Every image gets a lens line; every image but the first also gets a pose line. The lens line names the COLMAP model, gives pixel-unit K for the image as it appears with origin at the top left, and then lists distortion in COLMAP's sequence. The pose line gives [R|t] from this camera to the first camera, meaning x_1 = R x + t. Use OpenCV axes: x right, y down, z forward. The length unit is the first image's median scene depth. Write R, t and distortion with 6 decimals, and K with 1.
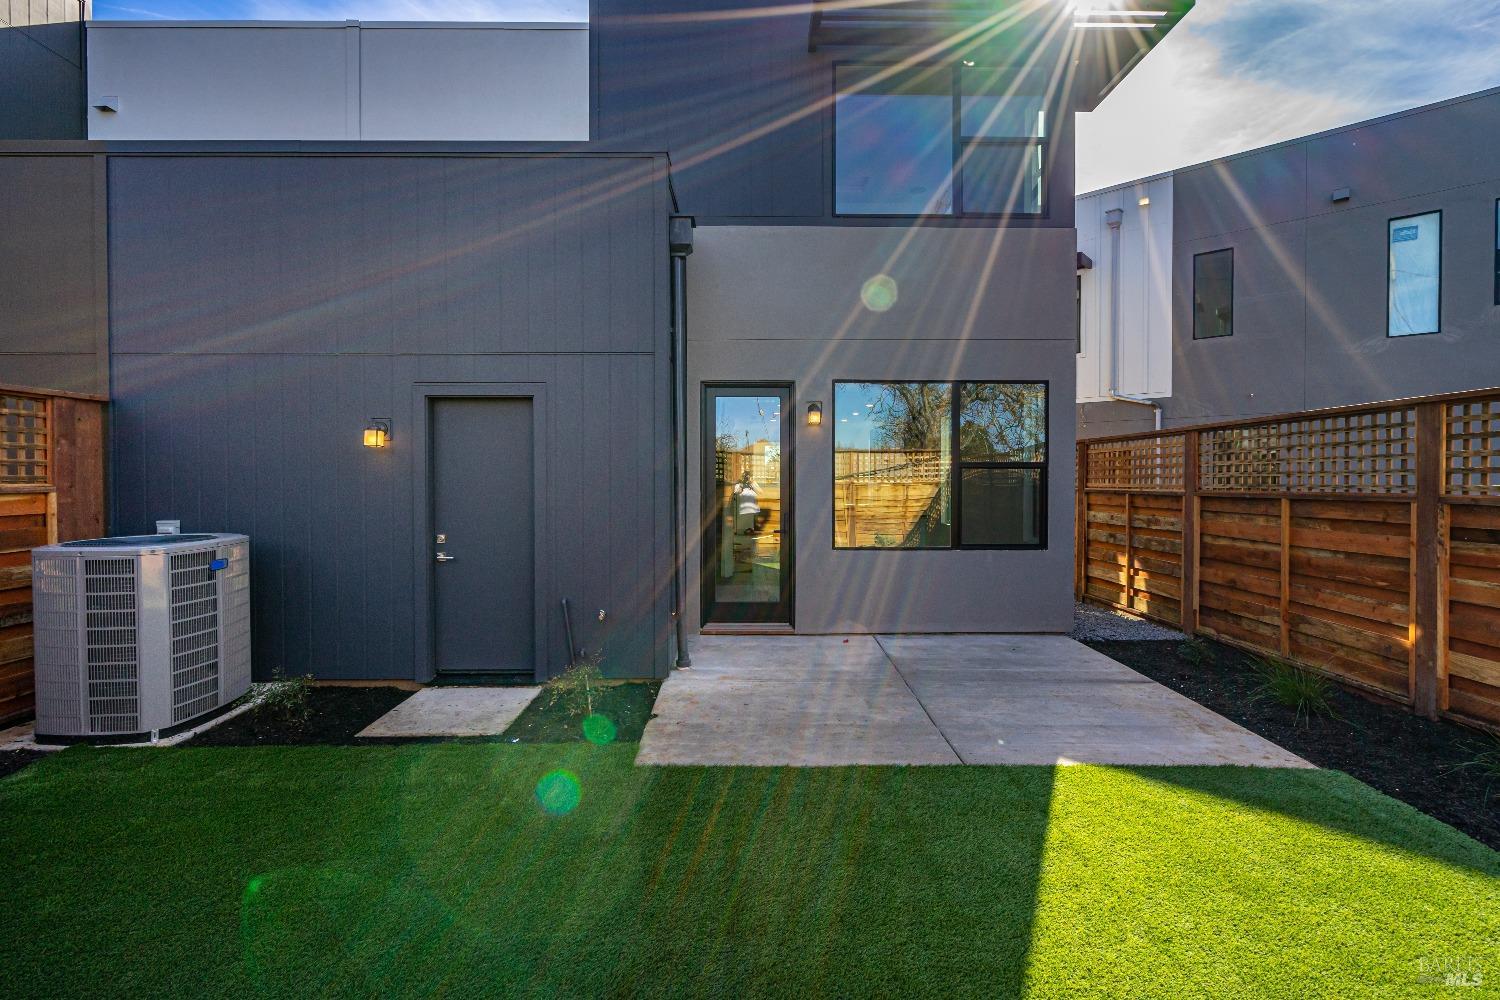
lens RADIAL K [[696.9, 0, 761.0], [0, 696.9, 488.7], [0, 0, 1]] dist [-0.004402, 0.001794]
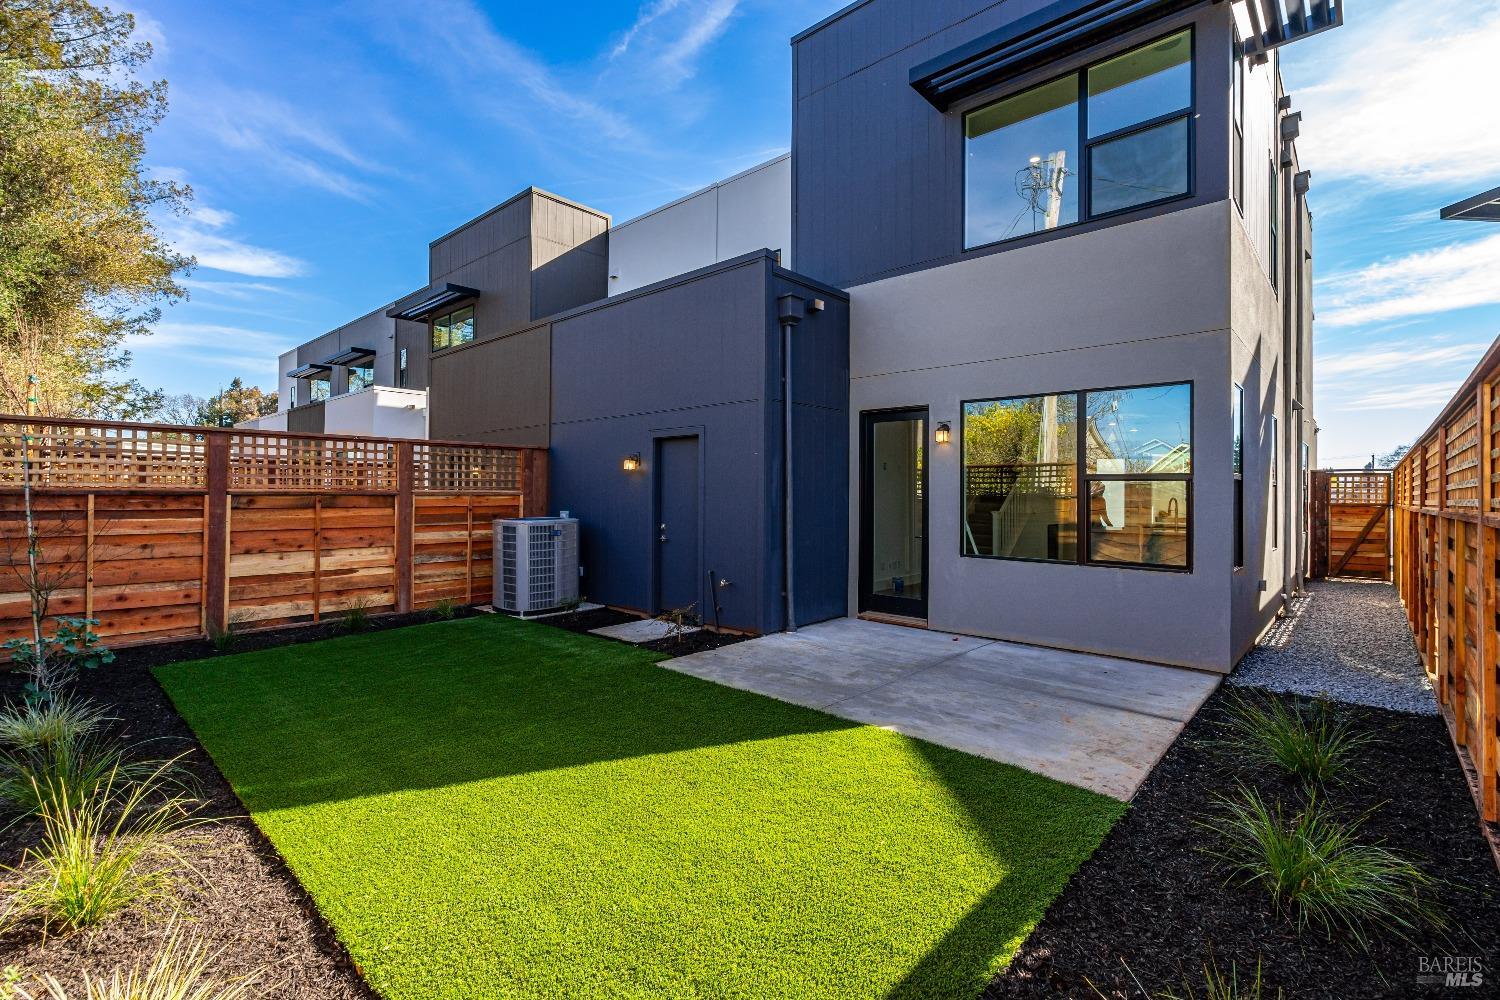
lens RADIAL K [[696.9, 0, 758.8], [0, 696.9, 494.3], [0, 0, 1]] dist [-0.004402, 0.001794]
pose [[0.728135, 0.006540, -0.685403, 0.818257], [-0.018679, 0.999772, -0.010305, 0.010007], [0.685179, 0.020306, 0.728091, -0.013223]]
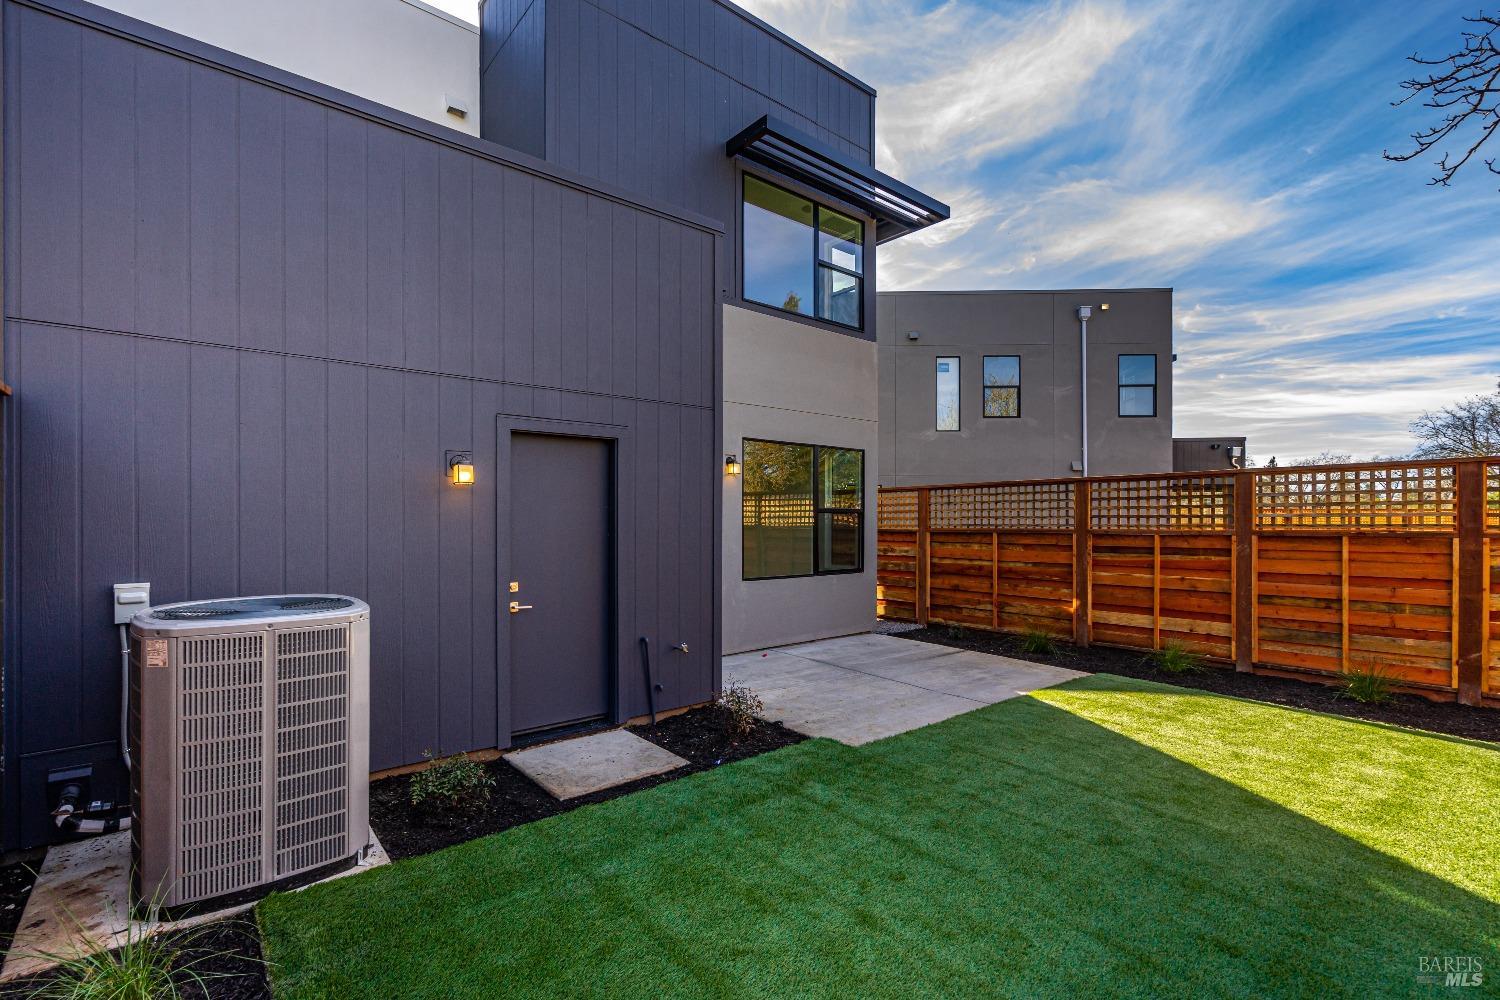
lens RADIAL K [[696.9, 0, 760.2], [0, 696.9, 518.5], [0, 0, 1]] dist [-0.004402, 0.001794]
pose [[0.764225, 0.001907, 0.644947, -0.825975], [0.008722, 0.999874, -0.013292, -0.002626], [-0.644890, 0.015783, 0.764112, 0.100216]]
